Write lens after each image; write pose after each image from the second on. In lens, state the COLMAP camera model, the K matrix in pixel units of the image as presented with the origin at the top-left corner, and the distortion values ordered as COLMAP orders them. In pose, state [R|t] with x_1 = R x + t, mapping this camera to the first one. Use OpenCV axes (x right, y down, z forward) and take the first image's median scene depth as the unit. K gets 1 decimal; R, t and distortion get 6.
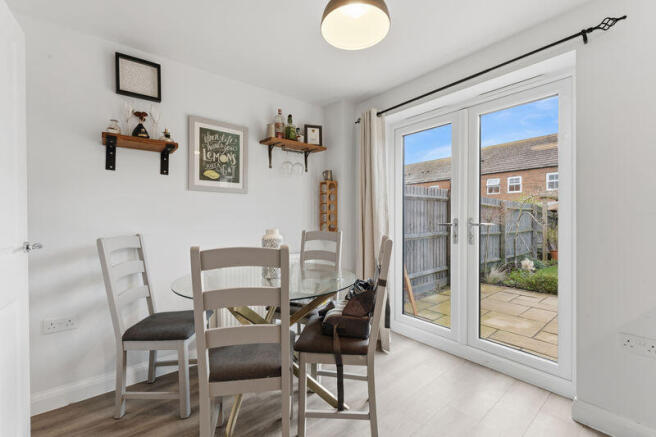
lens RADIAL K [[278.3, 0, 328.0], [0, 278.3, 218.5], [0, 0, 1]] dist [0.001224, 0.000089]
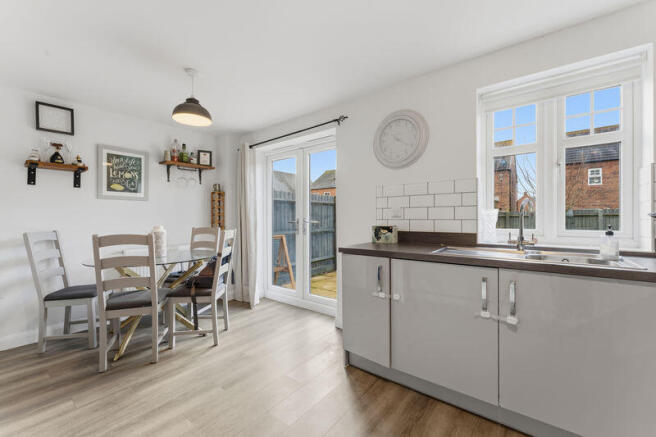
lens RADIAL K [[268.9, 0, 328.2], [0, 268.9, 217.9], [0, 0, 1]] dist [-0.001240, -0.000300]
pose [[0.977214, -0.003444, 0.212229, 0.337134], [0.003734, 0.999993, -0.000966, -0.000843], [-0.212224, 0.001736, 0.977219, -0.549720]]
